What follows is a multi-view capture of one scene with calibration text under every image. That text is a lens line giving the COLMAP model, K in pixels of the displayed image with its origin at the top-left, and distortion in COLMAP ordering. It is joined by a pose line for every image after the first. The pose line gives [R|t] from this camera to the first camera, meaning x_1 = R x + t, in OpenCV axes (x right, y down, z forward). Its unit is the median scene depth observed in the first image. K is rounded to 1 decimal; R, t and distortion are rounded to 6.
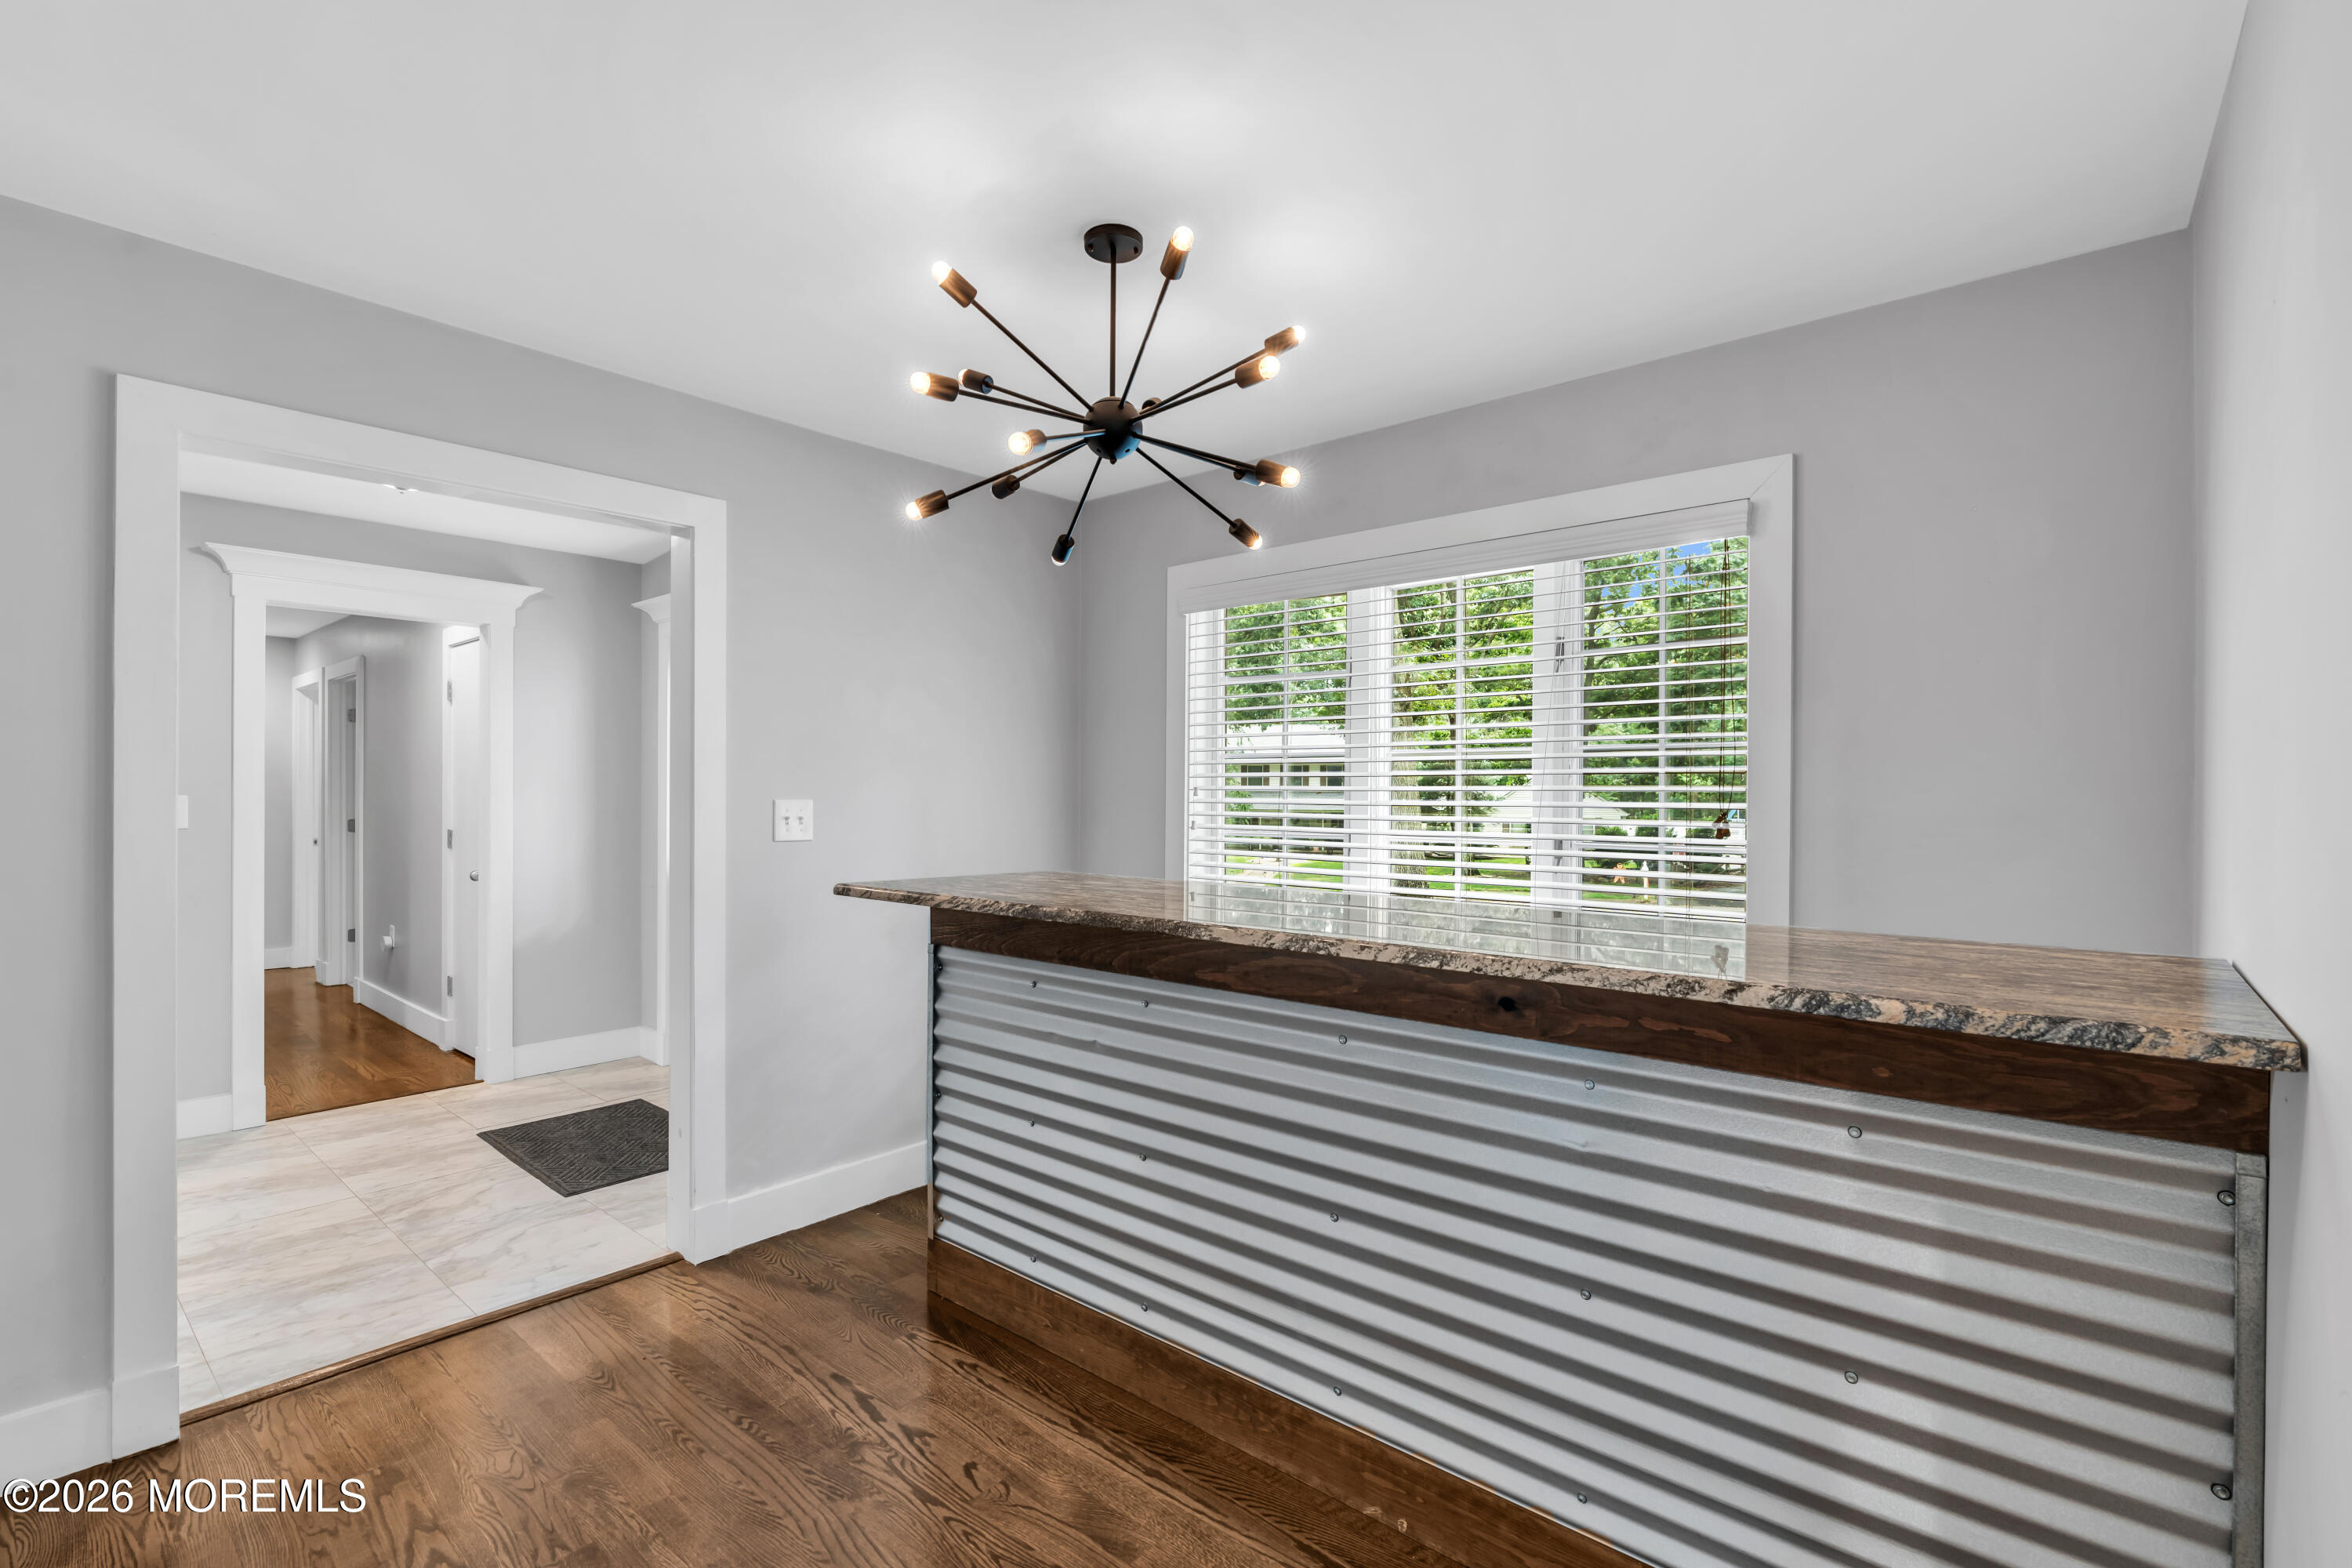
lens RADIAL K [[1050.9, 0, 1169.5], [0, 1050.9, 798.9], [0, 0, 1]] dist [-0.006659, 0.000213]
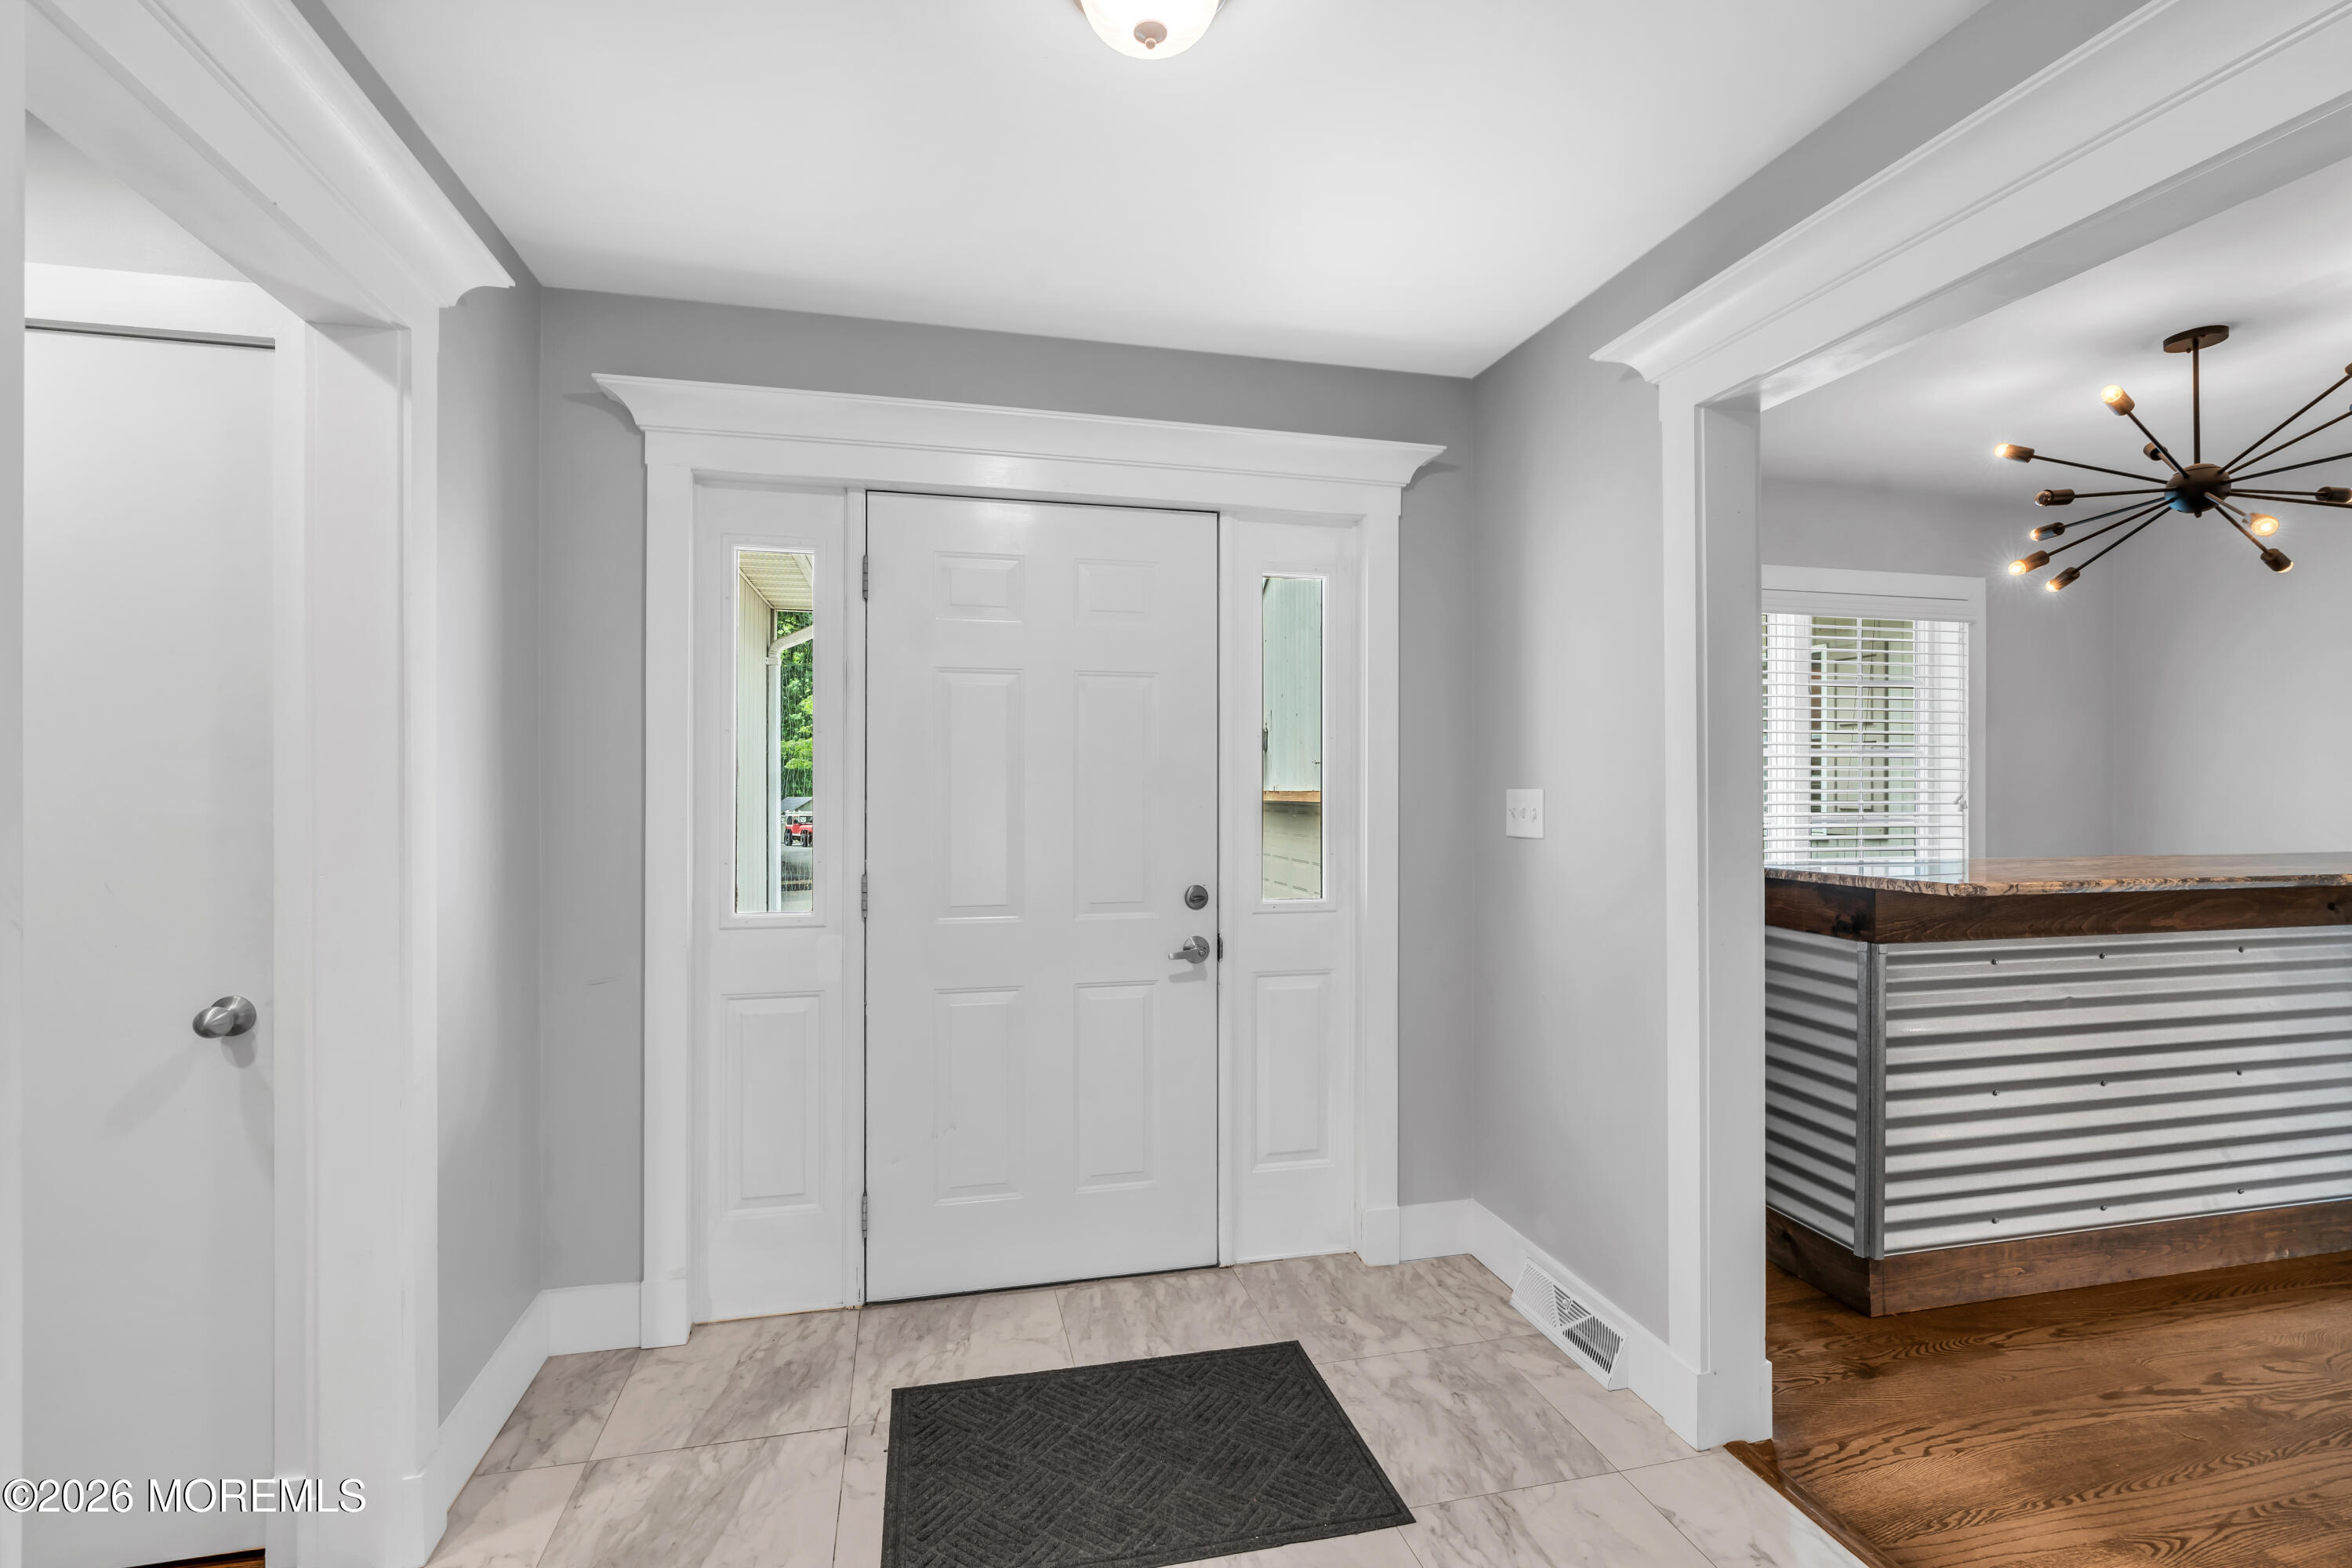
lens RADIAL K [[1046.1, 0, 1166.2], [0, 1046.1, 791.0], [0, 0, 1]] dist [-0.001210, 0.000110]
pose [[0.583315, -0.005167, 0.812229, -1.584093], [0.003480, 0.999986, 0.003862, -0.003387], [-0.812238, 0.000574, 0.583325, 1.143309]]
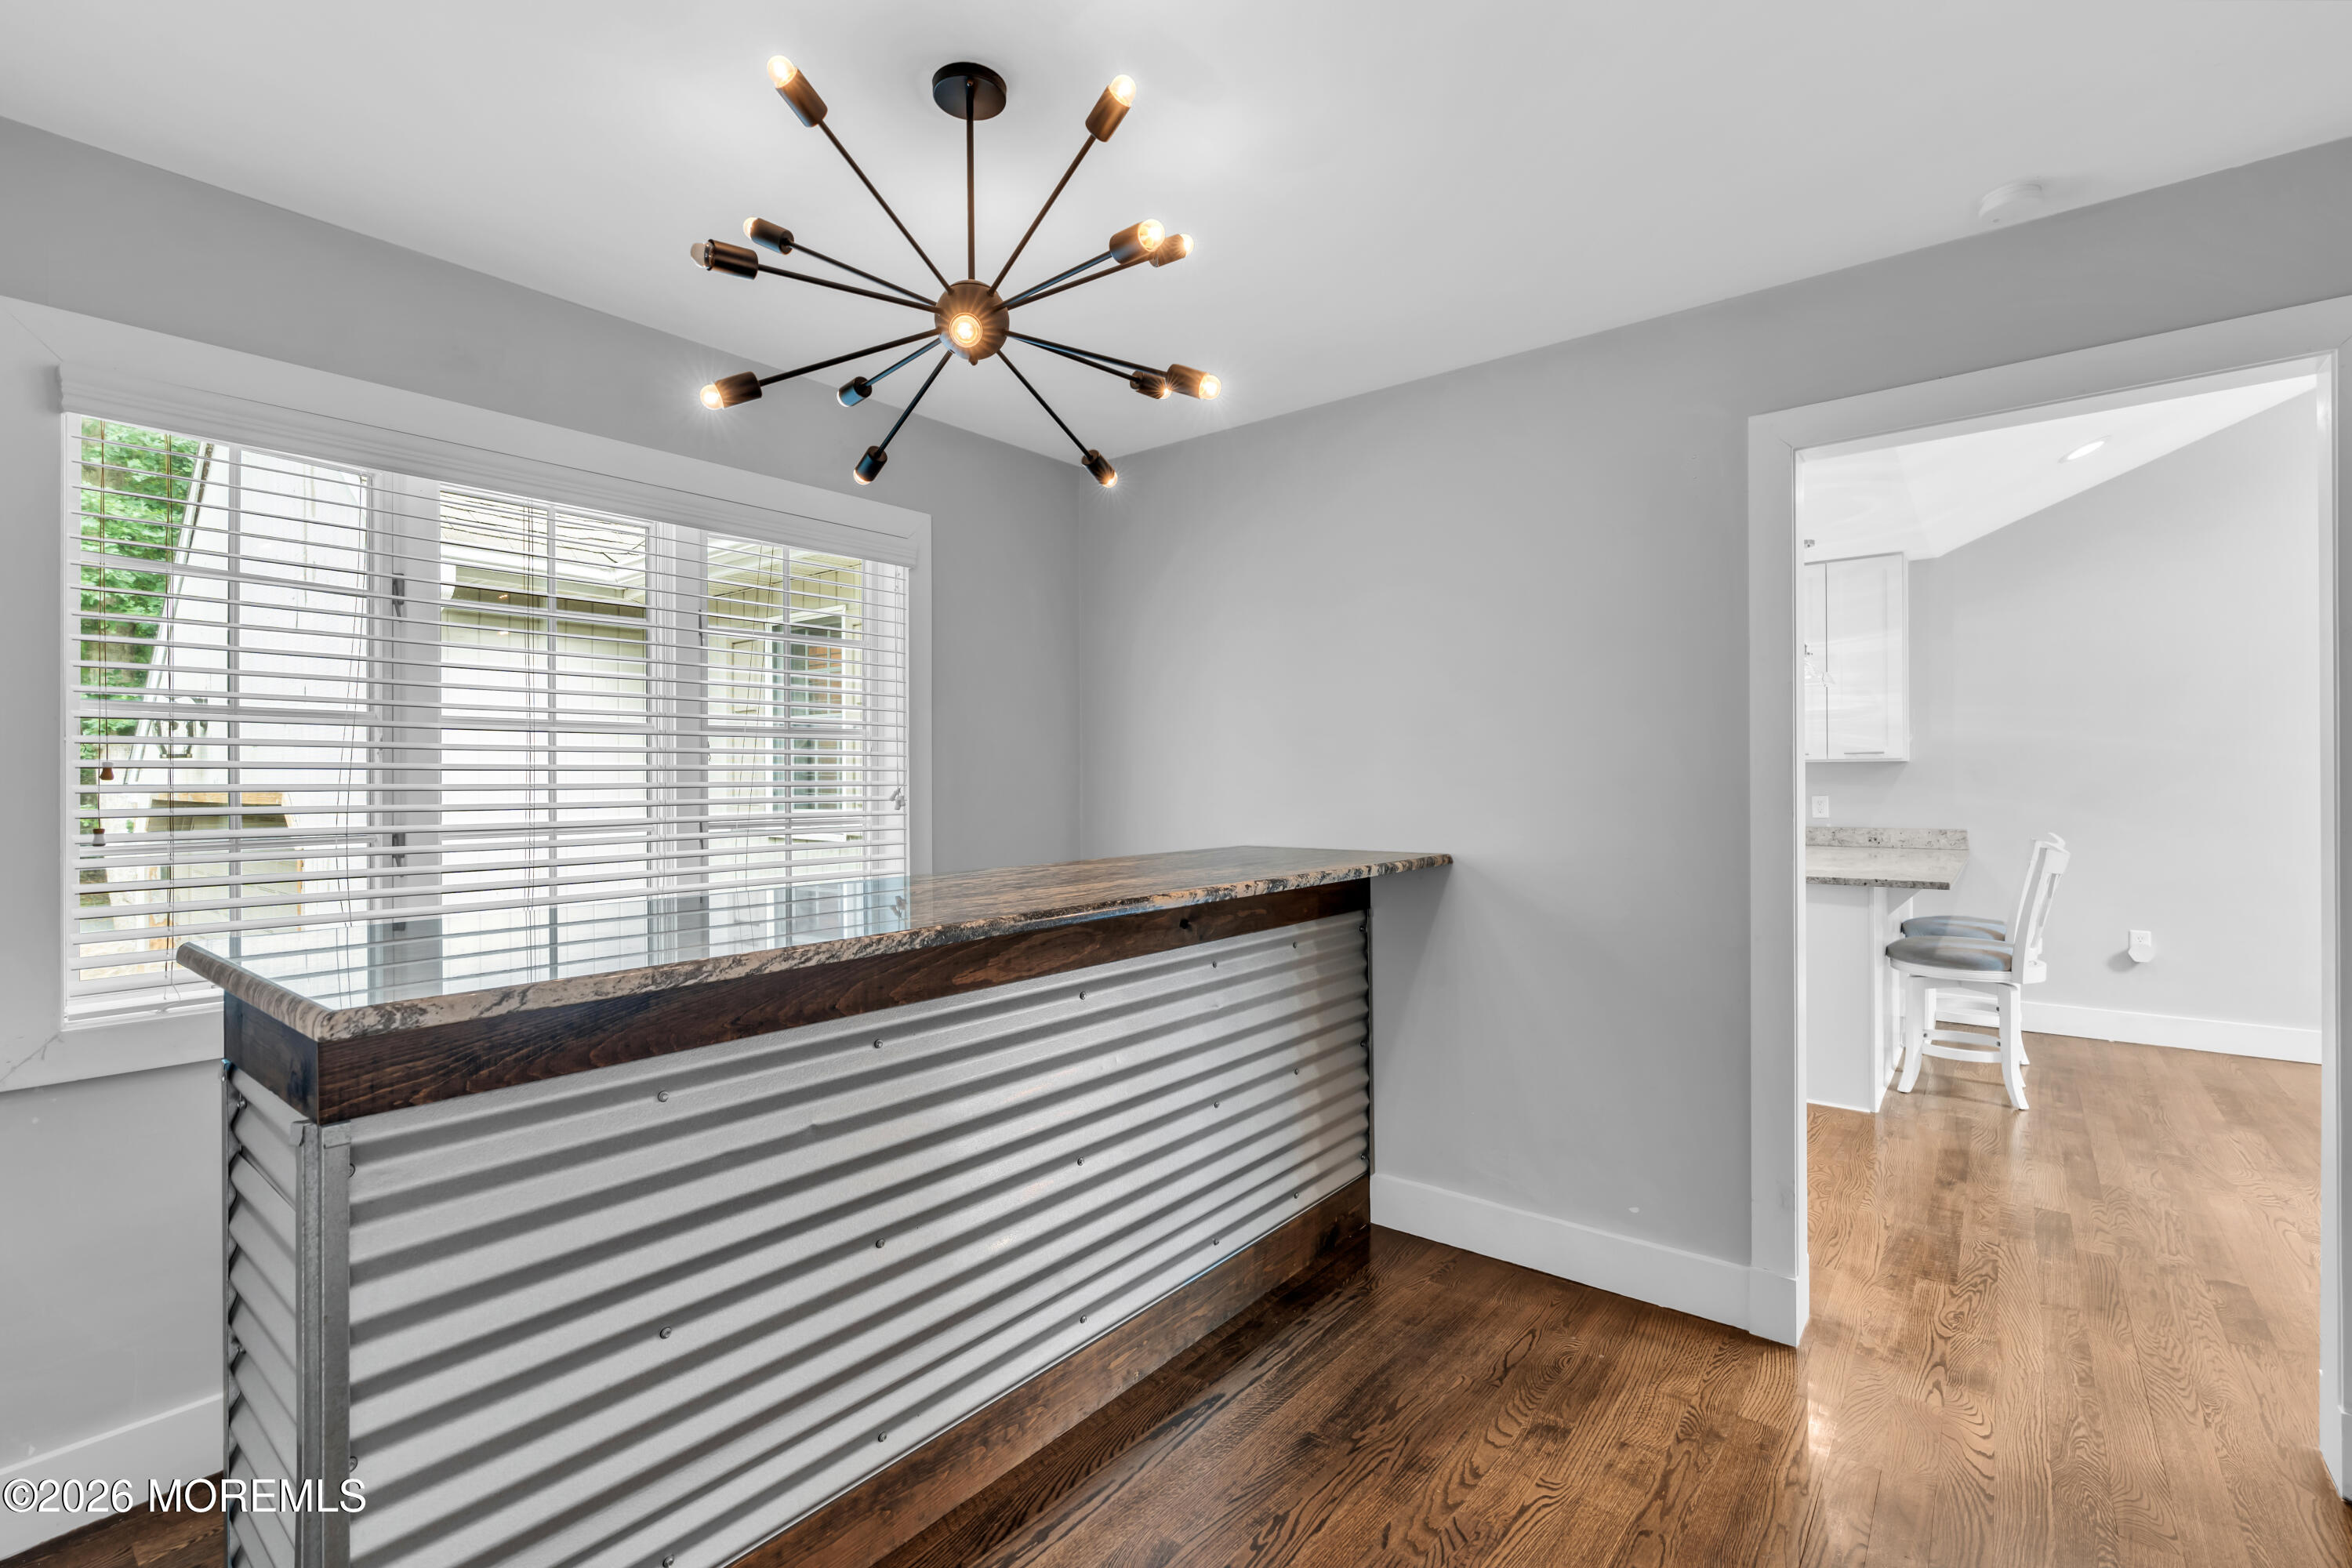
lens RADIAL K [[1038.2, 0, 1177.4], [0, 1038.2, 779.9], [0, 0, 1]] dist [-0.014811, 0.000165]
pose [[-0.048019, -0.003984, 0.998838, -0.767082], [0.003920, 0.999984, 0.004177, -0.000211], [-0.998839, 0.004116, -0.048003, 0.796182]]
